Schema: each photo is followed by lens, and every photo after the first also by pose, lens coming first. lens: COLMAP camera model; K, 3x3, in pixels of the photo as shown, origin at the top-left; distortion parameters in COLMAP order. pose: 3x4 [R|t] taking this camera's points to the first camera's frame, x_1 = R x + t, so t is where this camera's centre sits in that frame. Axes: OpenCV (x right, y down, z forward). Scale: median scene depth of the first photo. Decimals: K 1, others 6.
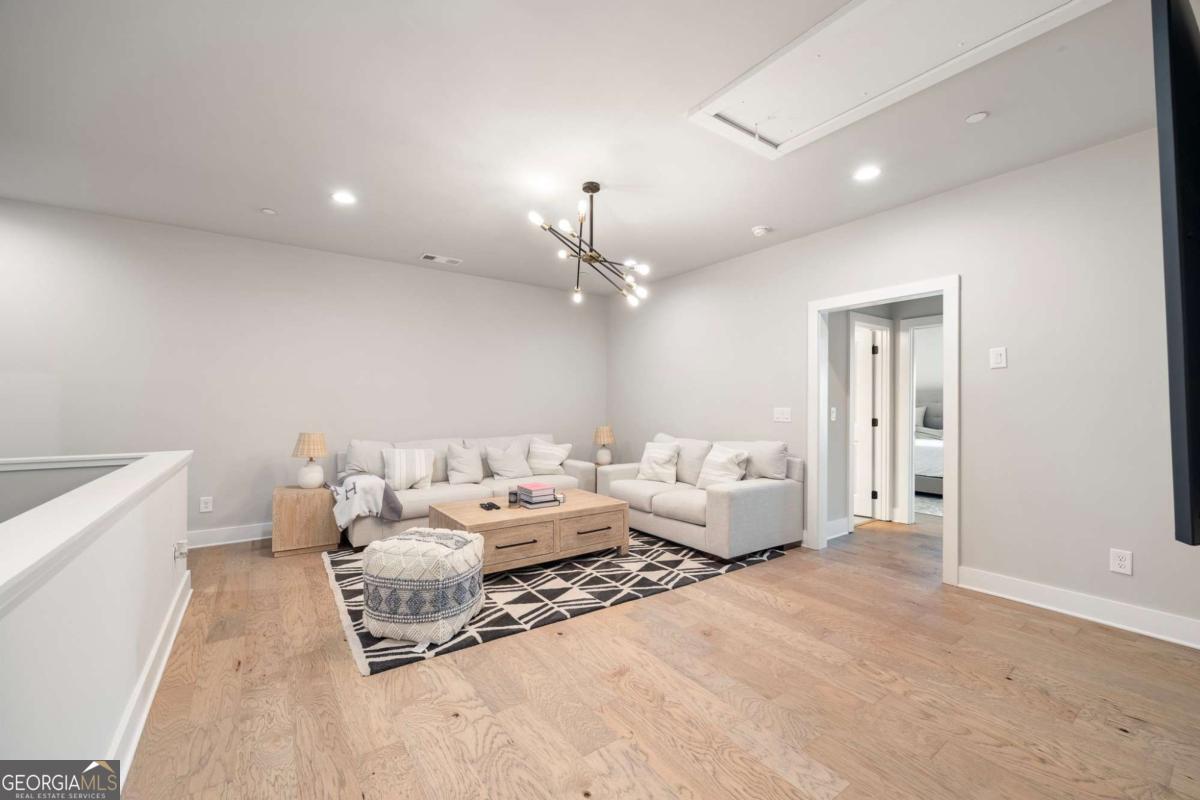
lens RADIAL K [[485.1, 0, 599.7], [0, 485.1, 403.0], [0, 0, 1]] dist [0.000095, 0.000052]
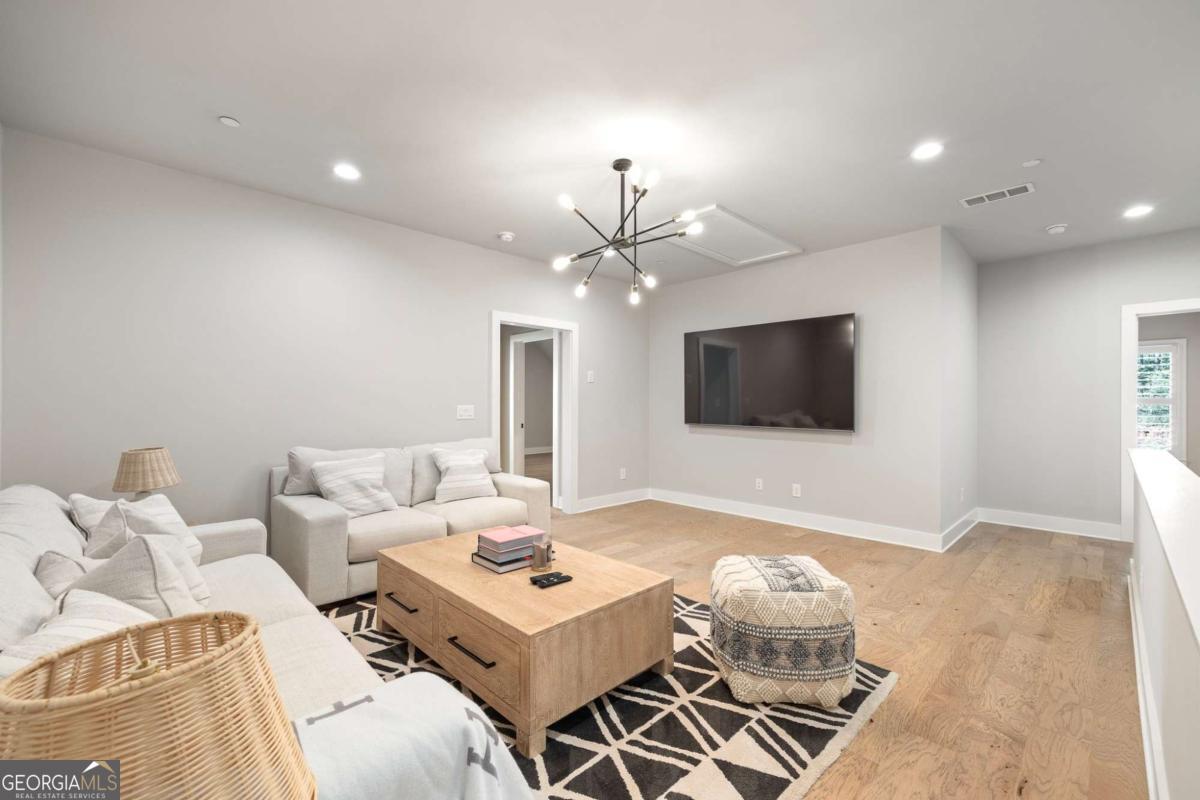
lens RADIAL K [[504.9, 0, 600.0], [0, 504.9, 400.0], [0, 0, 1]] dist [0.000639, 0.000151]
pose [[-0.164673, 0.005839, 0.986331, -1.112860], [-0.003699, 0.999972, -0.006537, 0.007746], [-0.986341, -0.004725, -0.164647, 1.405150]]
